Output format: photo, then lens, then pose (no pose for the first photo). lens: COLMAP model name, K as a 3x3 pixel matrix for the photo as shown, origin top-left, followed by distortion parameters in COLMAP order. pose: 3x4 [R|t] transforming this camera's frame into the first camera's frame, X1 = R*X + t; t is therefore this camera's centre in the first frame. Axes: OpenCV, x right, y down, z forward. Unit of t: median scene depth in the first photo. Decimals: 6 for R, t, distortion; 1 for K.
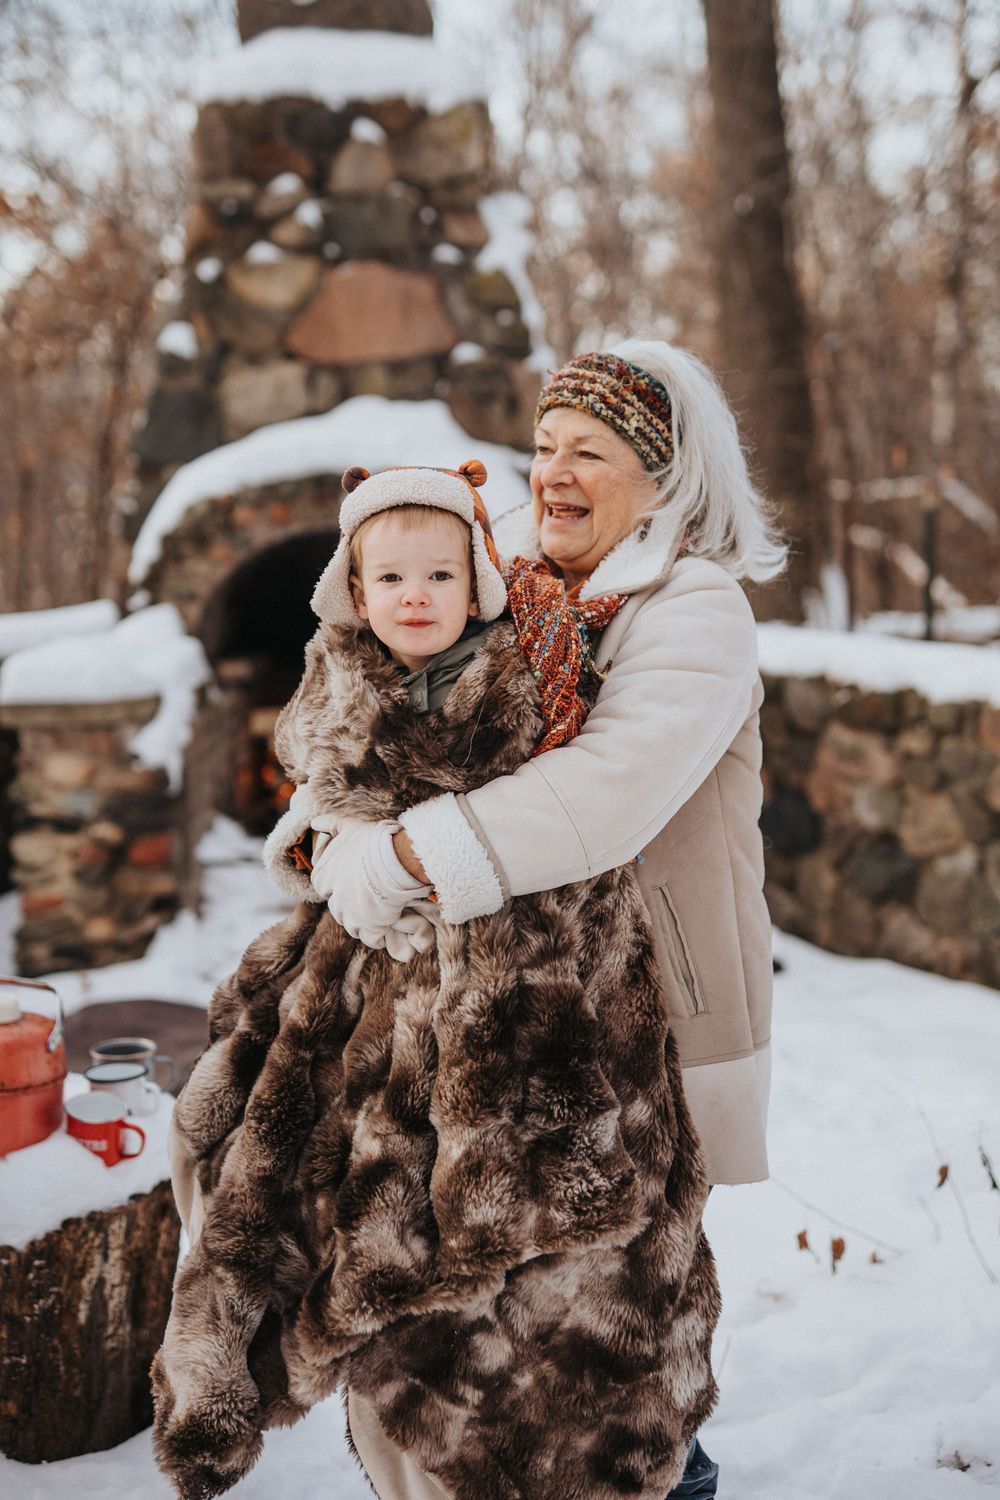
lens RADIAL K [[2138.1, 0, 497.7], [0, 2138.1, 743.9], [0, 0, 1]] dist [-0.011824, 0.079662]
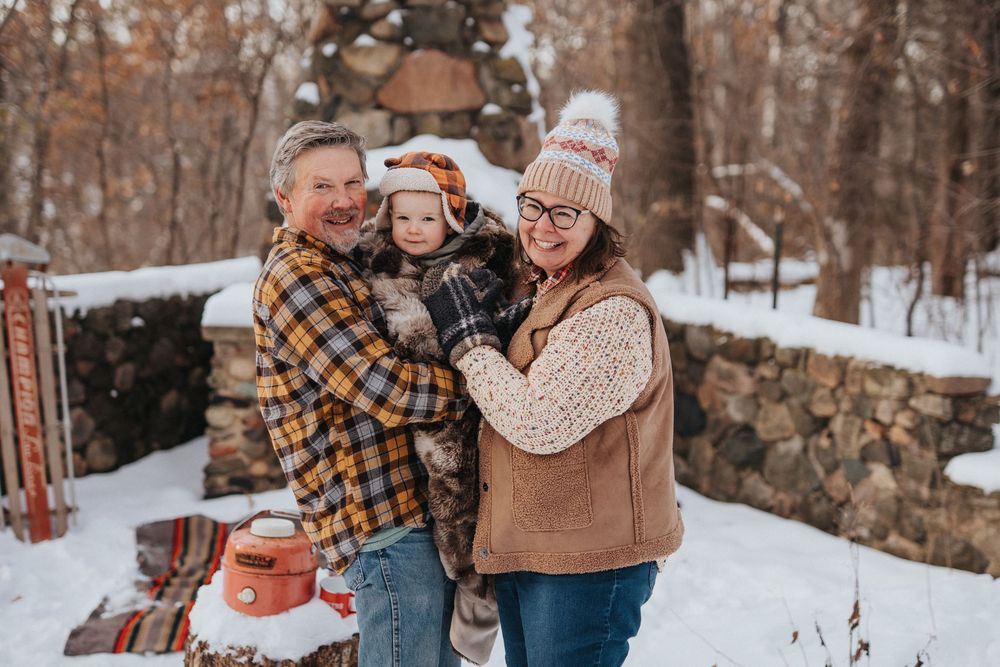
lens RADIAL K [[1511.3, 0, 492.3], [0, 1511.3, 334.0], [0, 0, 1]] dist [-0.001242, 0.011483]
pose [[0.998727, 0.037573, 0.033661, -0.053253], [-0.037799, 0.999267, 0.006102, -0.027823], [-0.033407, -0.007367, 0.999415, -0.142437]]
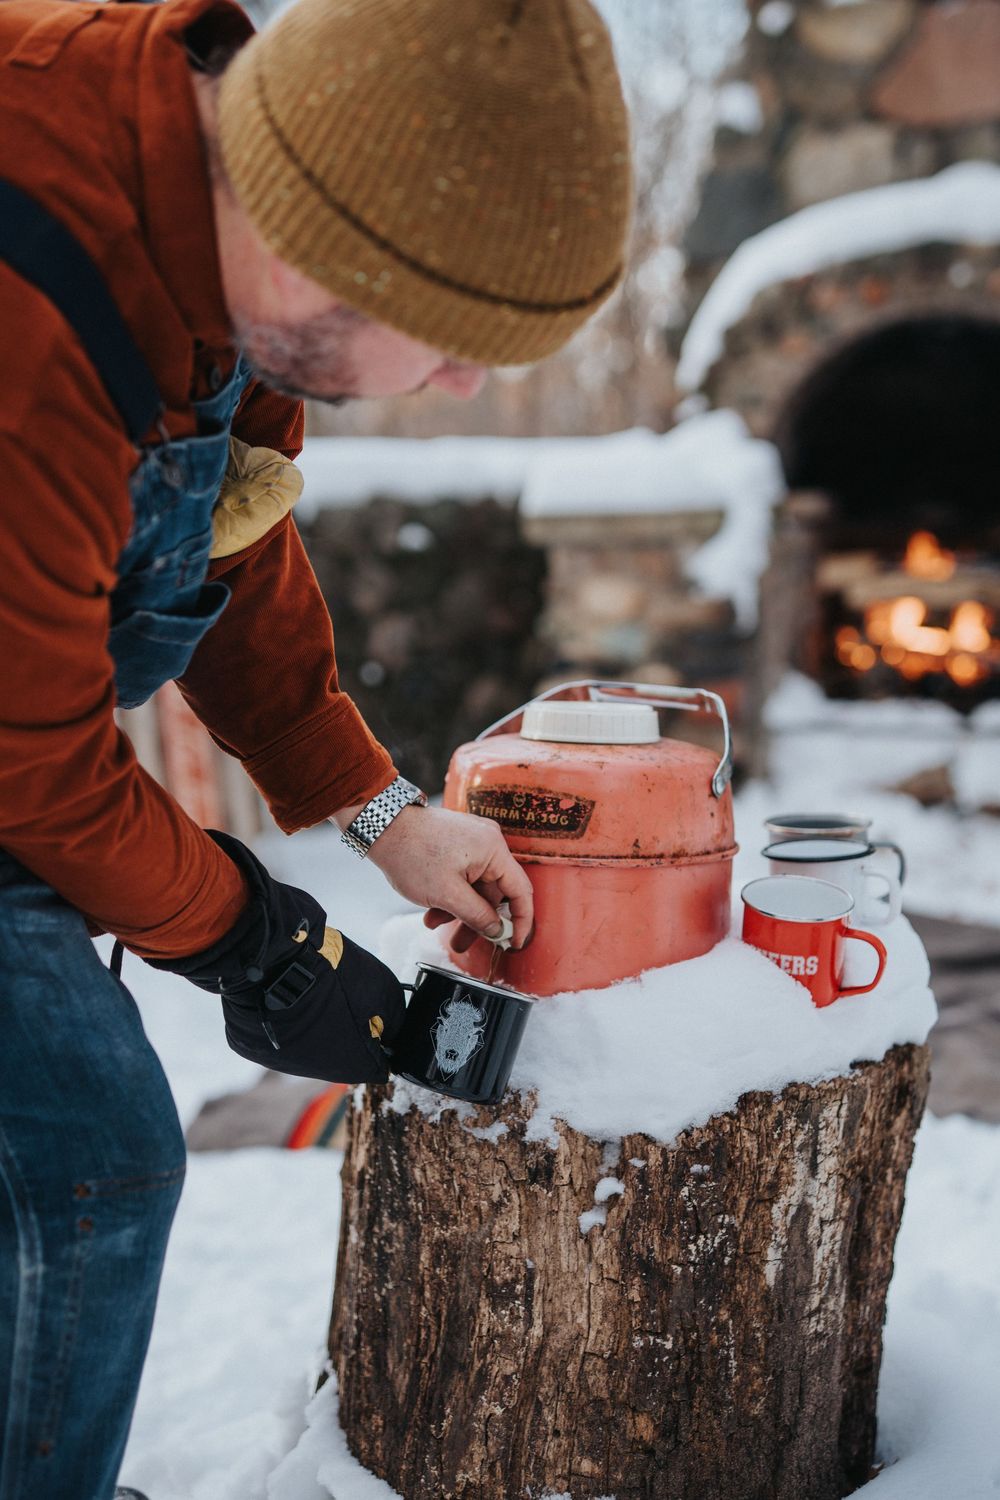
lens RADIAL K [[2138.1, 0, 497.7], [0, 2138.1, 743.9], [0, 0, 1]] dist [-0.011824, 0.079662]
pose [[0.976945, 0.015085, -0.212955, -0.072522], [-0.015081, 0.999885, 0.001643, 0.064572], [0.212956, 0.001606, 0.977061, 0.218535]]
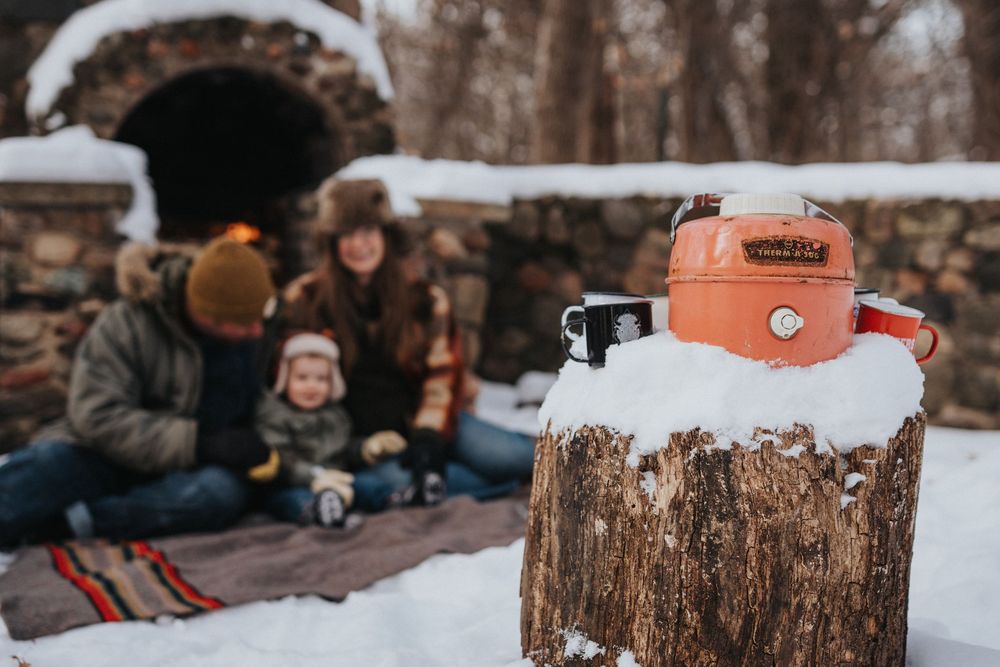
lens RADIAL K [[1511.3, 0, 492.3], [0, 1511.3, 334.0], [0, 0, 1]] dist [-0.001242, 0.011483]
pose [[0.912917, -0.009963, 0.408023, -0.309326], [0.037640, 0.997497, -0.059860, 0.106647], [-0.406405, 0.070005, 0.911007, 0.229798]]
